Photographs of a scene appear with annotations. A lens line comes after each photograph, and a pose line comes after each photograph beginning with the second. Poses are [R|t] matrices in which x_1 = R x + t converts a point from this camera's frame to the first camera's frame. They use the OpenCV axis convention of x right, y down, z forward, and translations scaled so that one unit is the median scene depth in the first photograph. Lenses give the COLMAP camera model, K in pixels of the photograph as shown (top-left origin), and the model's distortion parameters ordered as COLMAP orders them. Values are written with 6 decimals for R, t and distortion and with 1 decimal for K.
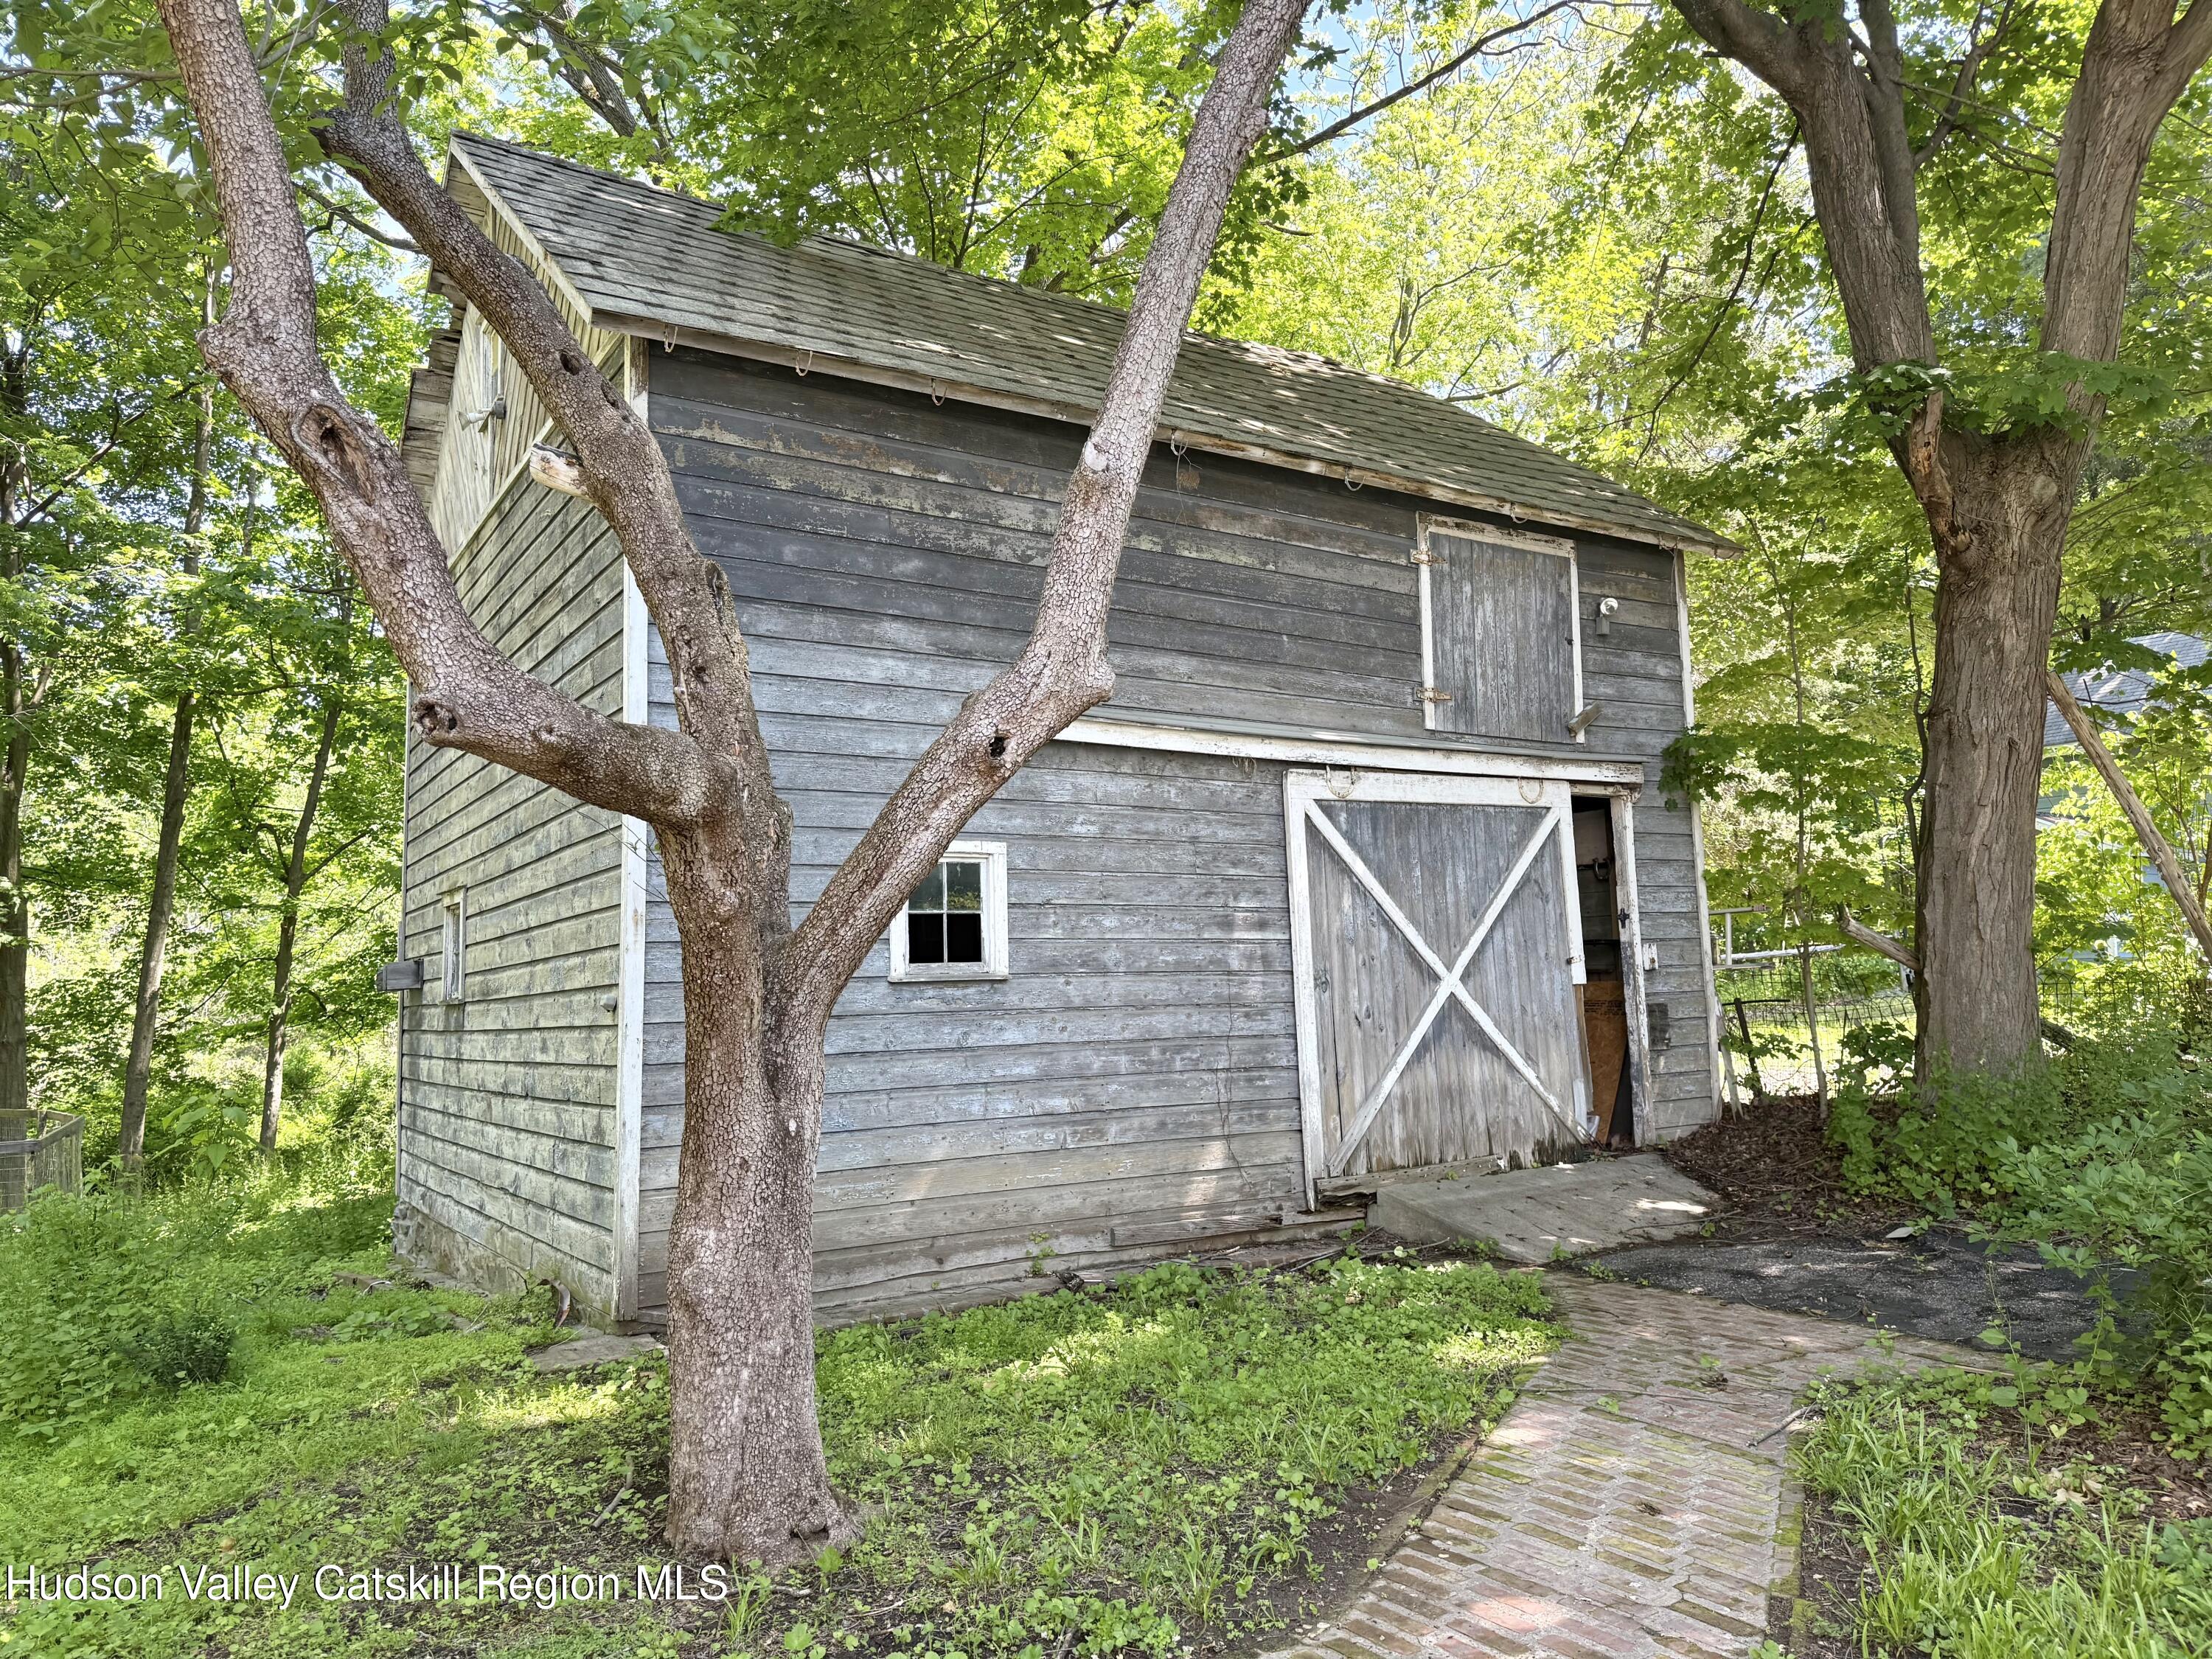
lens RADIAL K [[1564.2, 0, 1103.9], [0, 1564.2, 835.3], [0, 0, 1]] dist [0.013519, 0.001259]
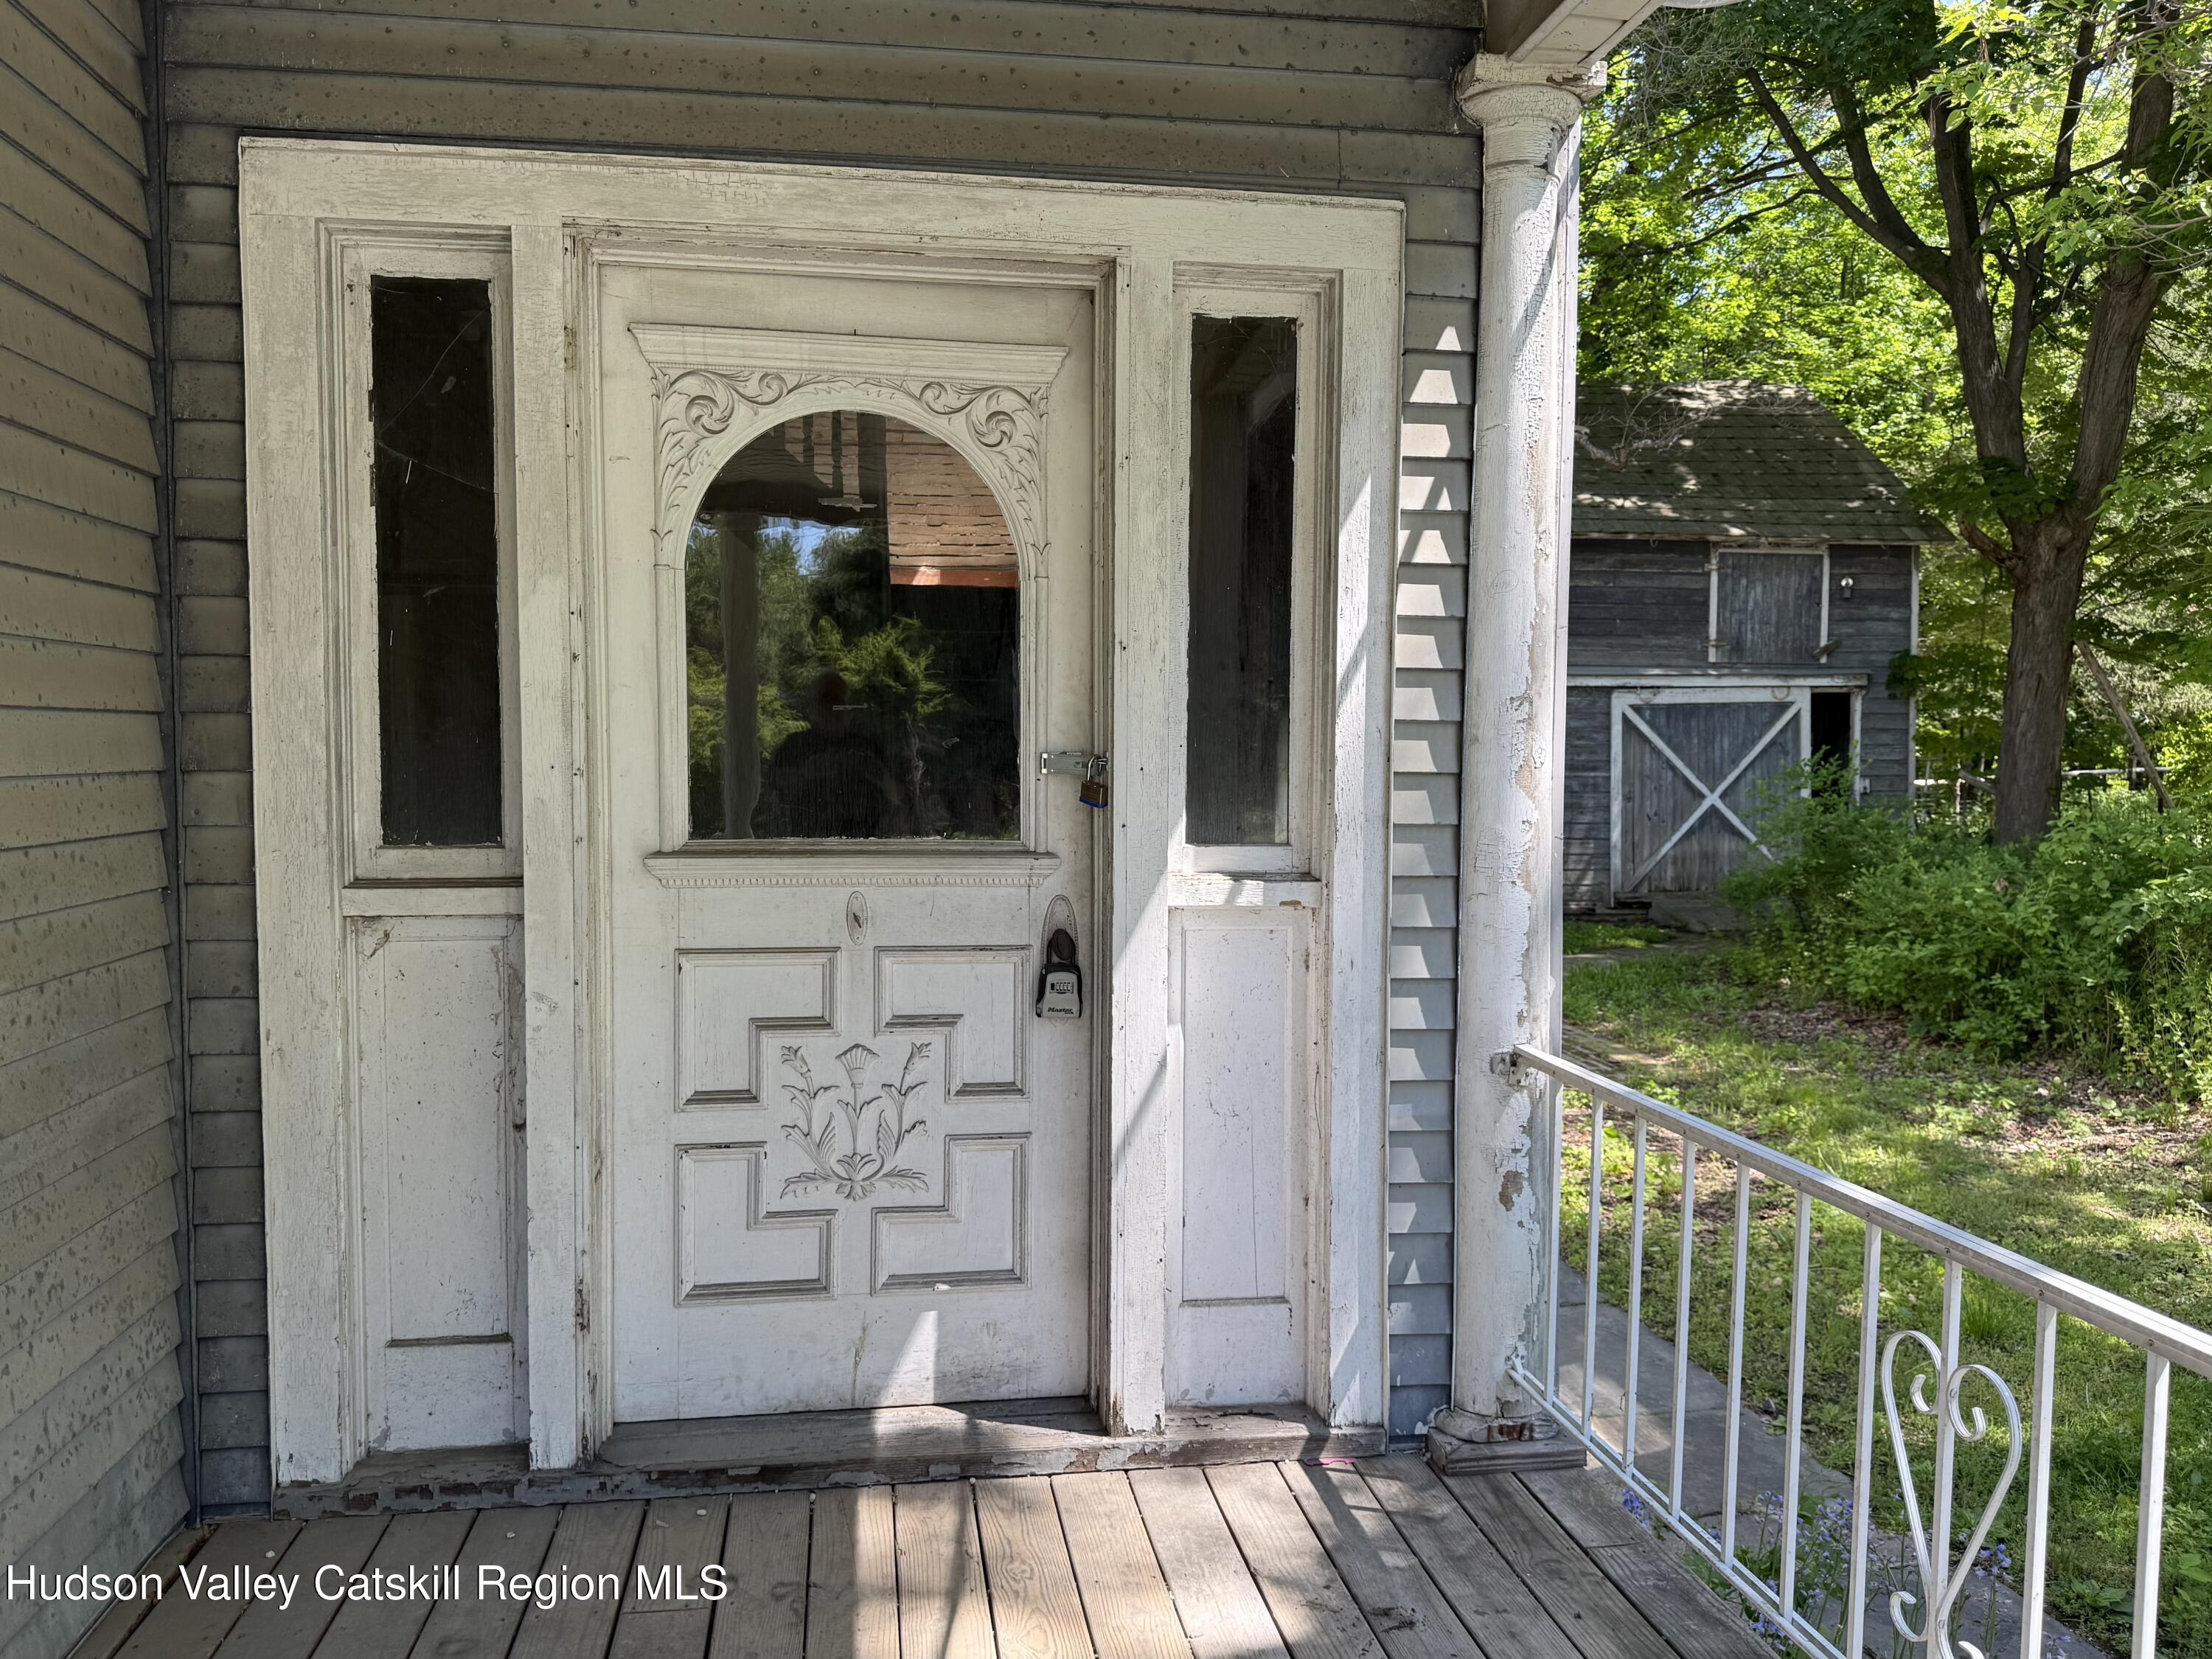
lens RADIAL K [[1677.2, 0, 1105.4], [0, 1677.2, 840.3], [0, 0, 1]] dist [0.035649, 0.000869]
pose [[0.902803, 0.047026, -0.427475, 0.428474], [0.021136, 0.987951, 0.153319, -0.183044], [0.429534, -0.147452, 0.890931, -1.131992]]
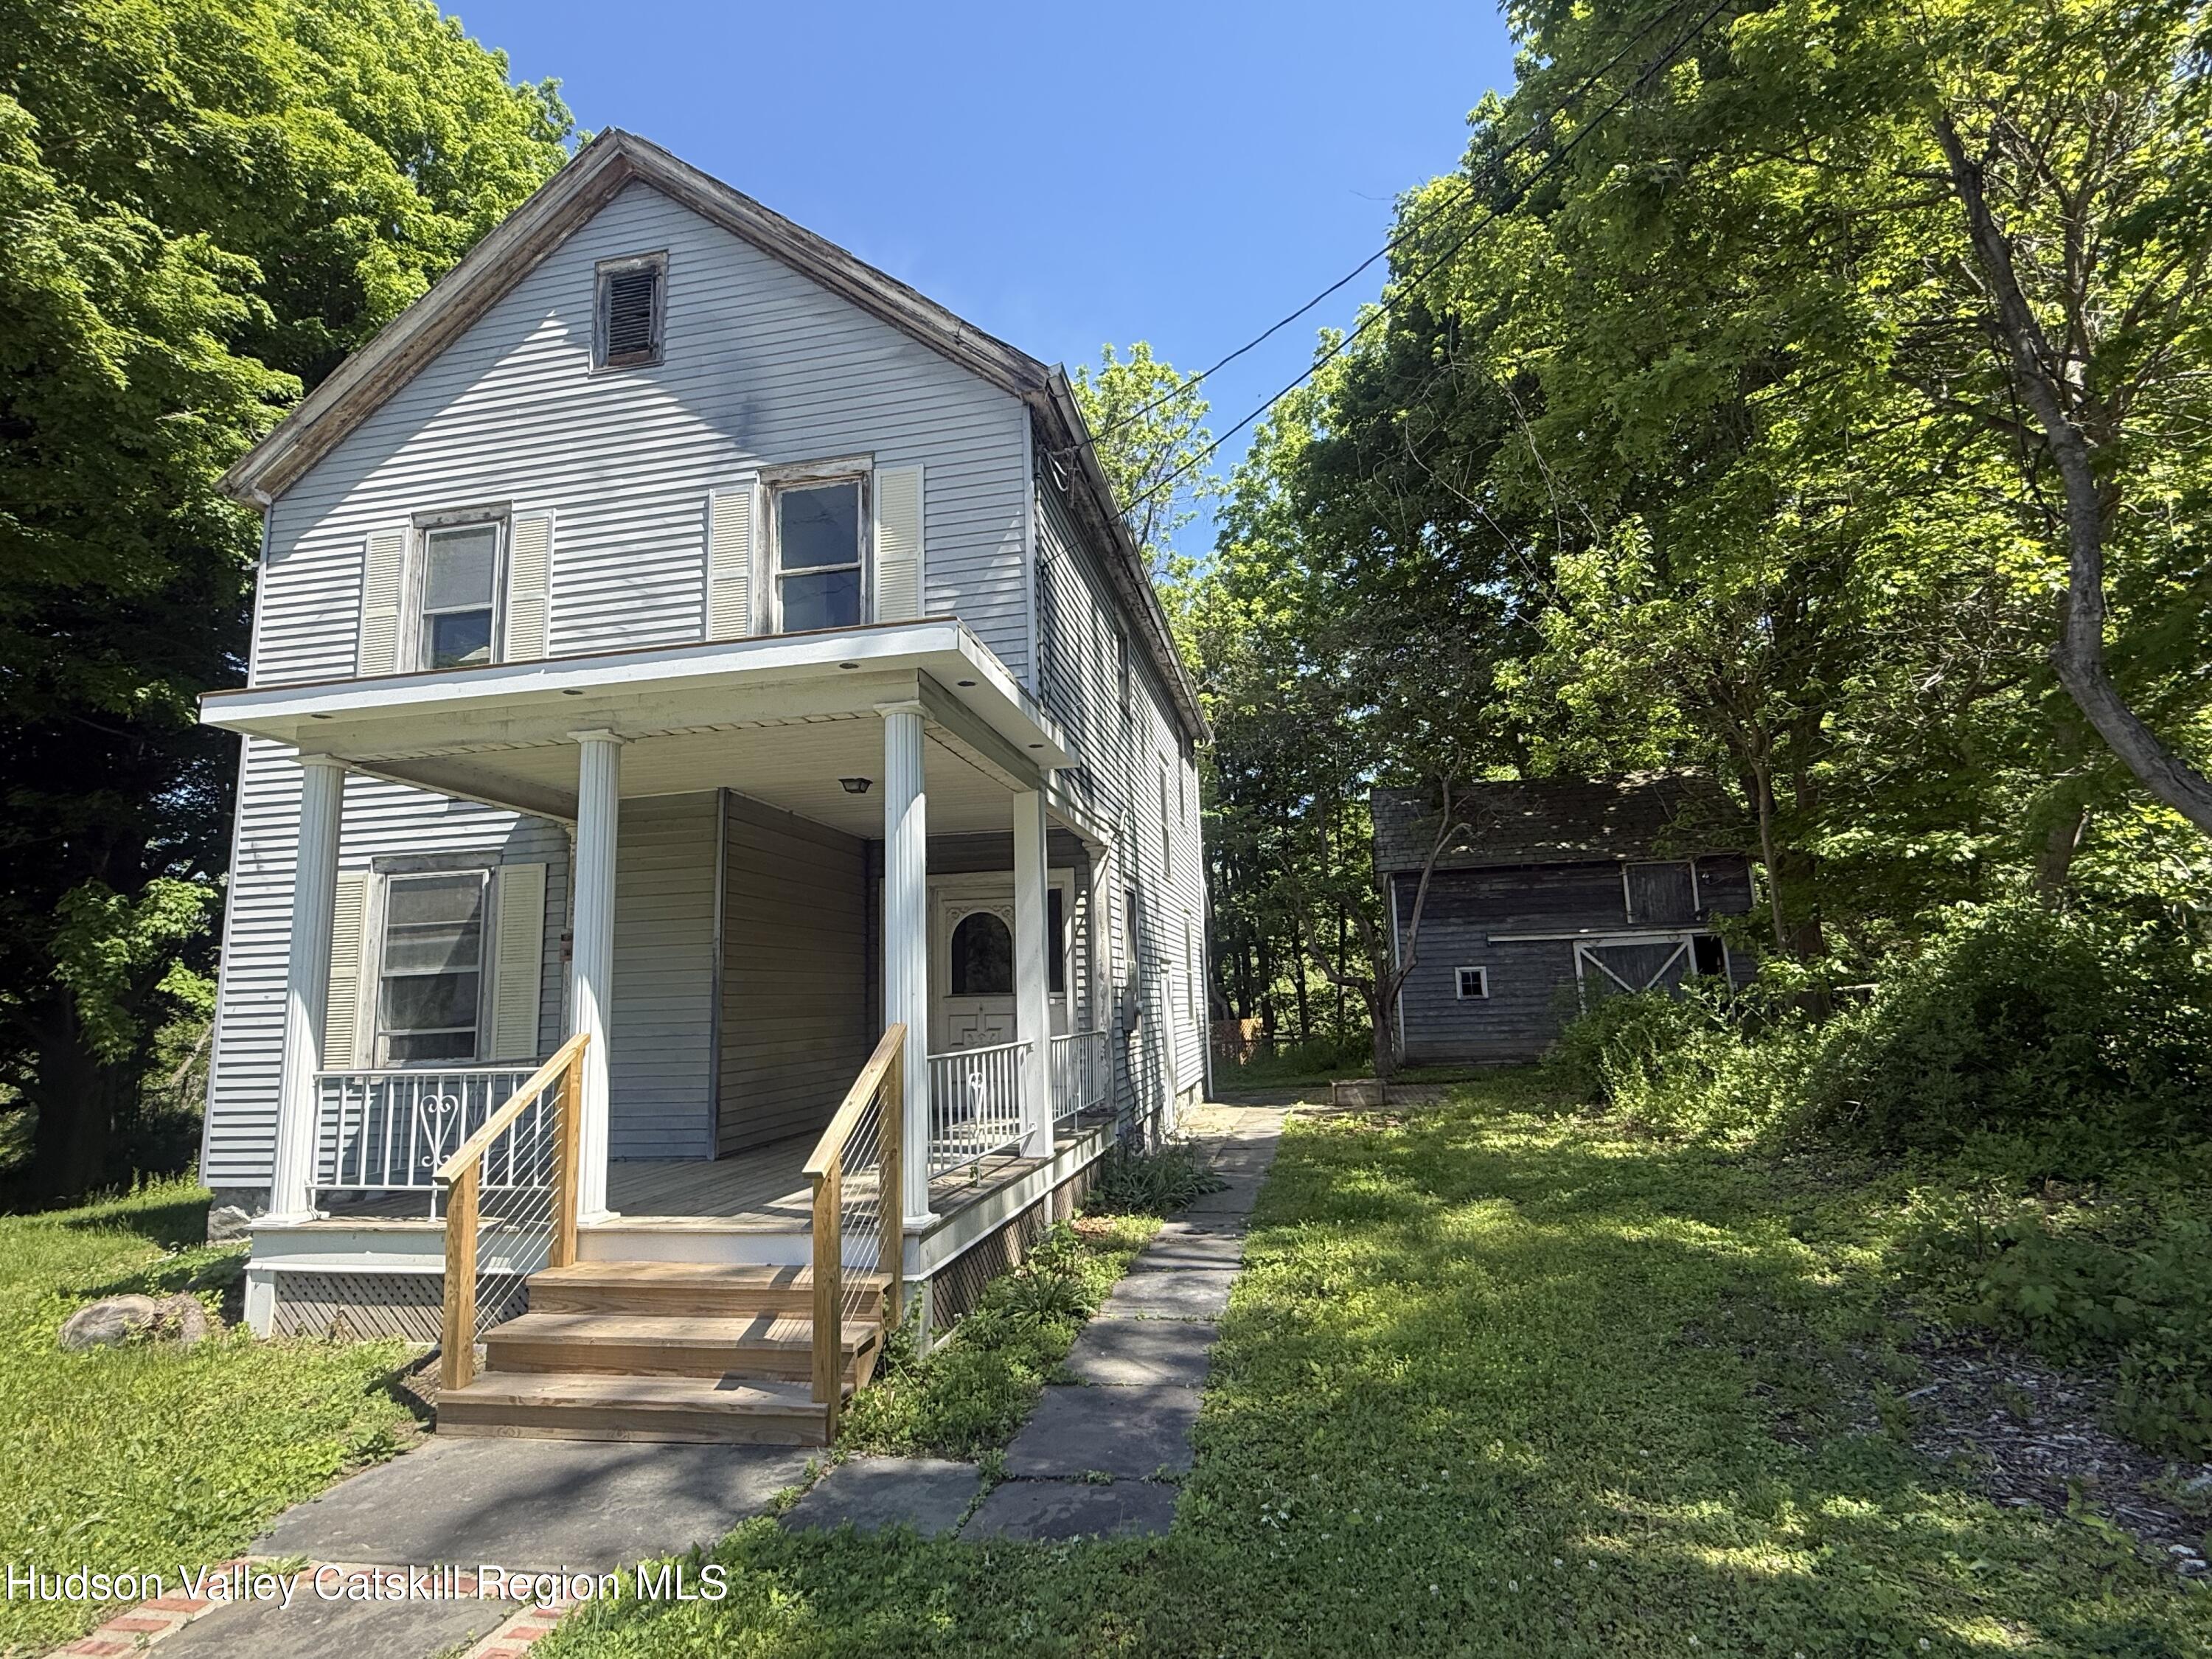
lens RADIAL K [[1092.0, 0, 1104.2], [0, 1092.0, 829.1], [0, 0, 1]] dist [0.002696, 0.000093]
pose [[0.708489, -0.110038, -0.697090, 1.100724], [0.086679, 0.993859, -0.068787, -0.211525], [0.700378, -0.011688, 0.713676, -1.548611]]
